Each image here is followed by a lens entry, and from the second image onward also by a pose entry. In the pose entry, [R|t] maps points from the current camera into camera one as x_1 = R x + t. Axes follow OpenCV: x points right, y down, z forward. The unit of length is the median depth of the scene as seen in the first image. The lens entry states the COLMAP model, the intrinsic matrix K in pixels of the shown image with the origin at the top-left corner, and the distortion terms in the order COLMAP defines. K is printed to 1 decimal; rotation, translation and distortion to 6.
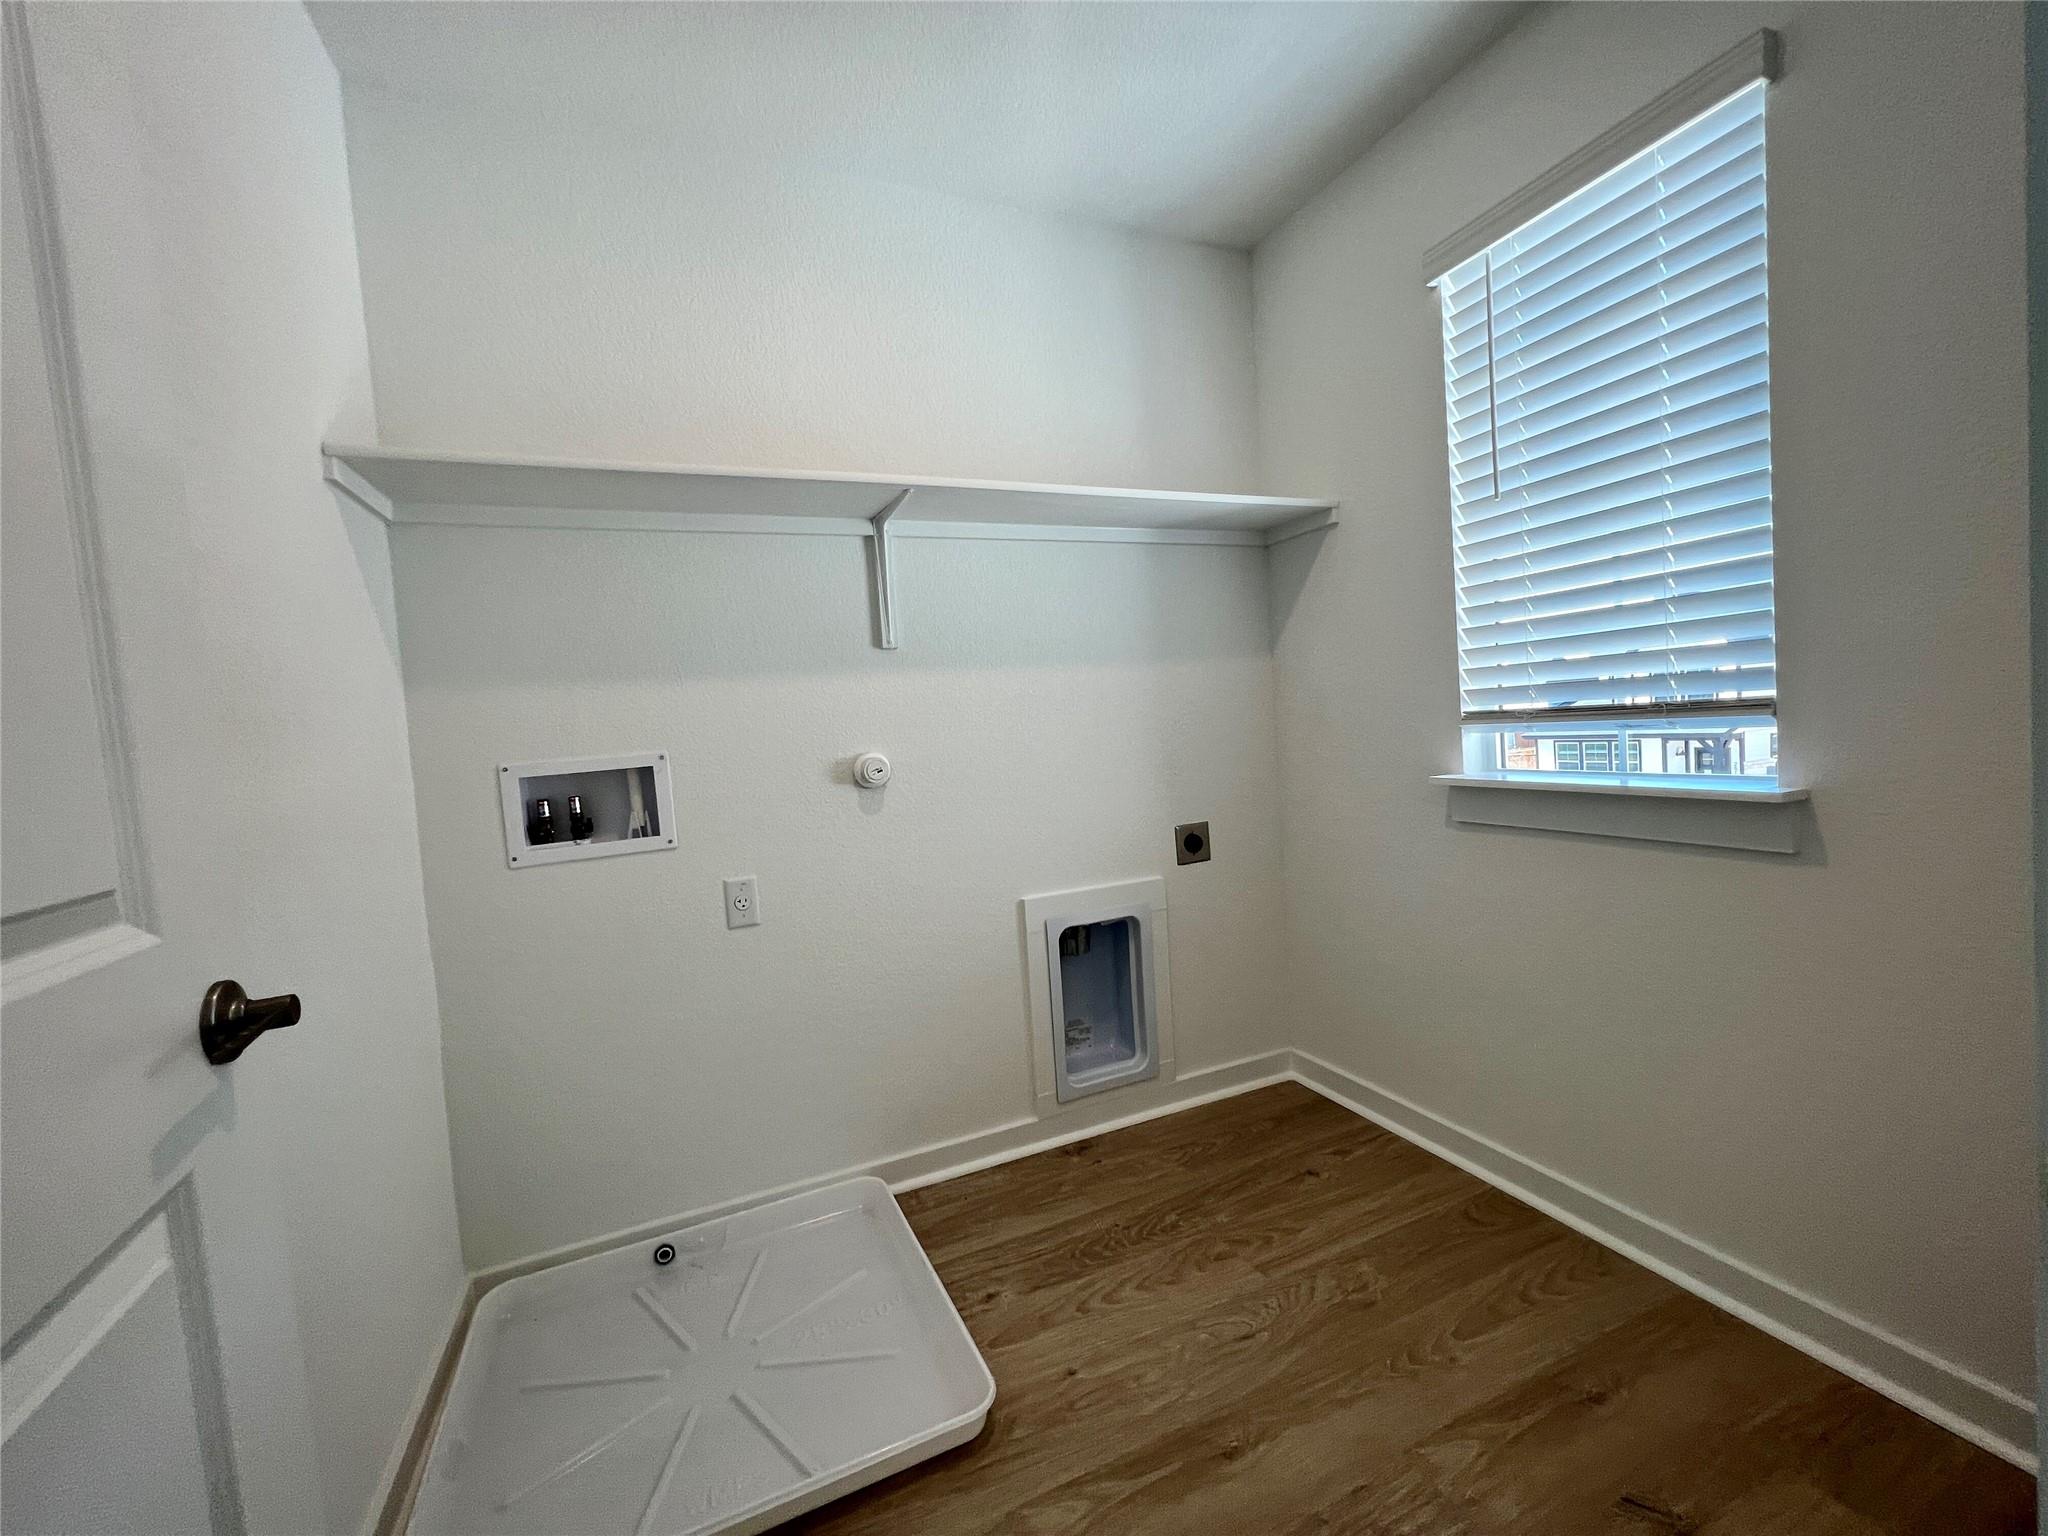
lens RADIAL K [[825.0, 0, 1029.9], [0, 825.0, 767.4], [0, 0, 1]] dist [0.000514, 0.000004]
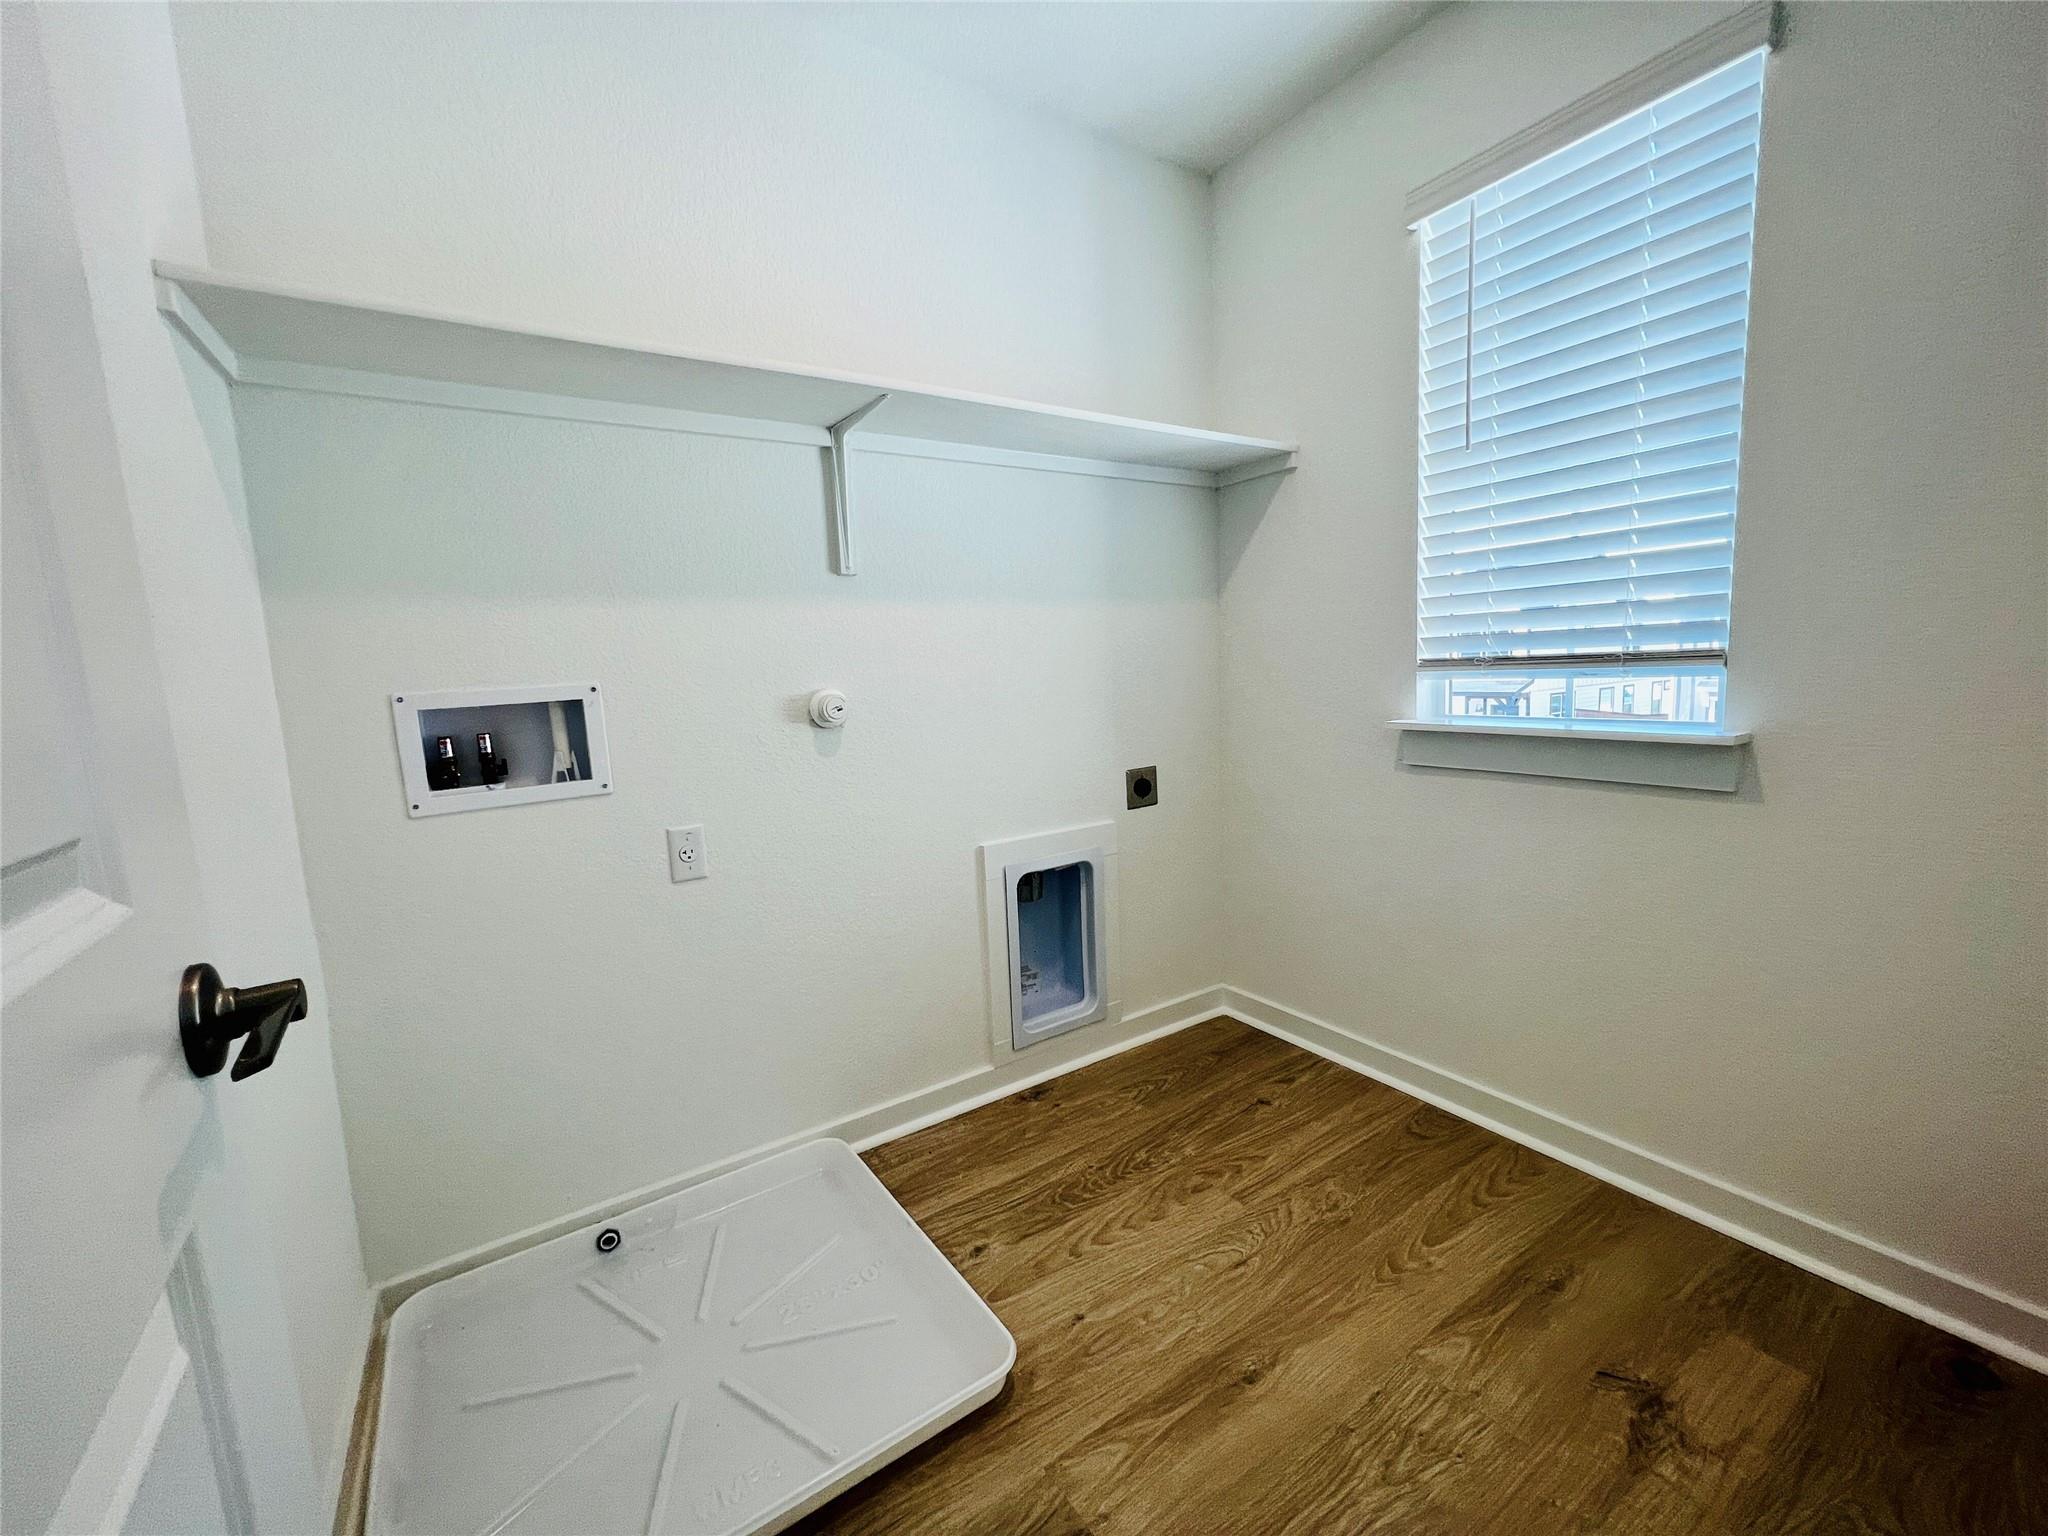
lens RADIAL K [[819.7, 0, 1024.0], [0, 819.7, 768.0], [0, 0, 1]] dist [-0.000147, 0.000209]
pose [[0.984642, 0.001042, 0.174581, -0.150793], [-0.011853, 0.998074, 0.060897, 0.012732], [-0.174181, -0.062031, 0.982758, 0.068853]]
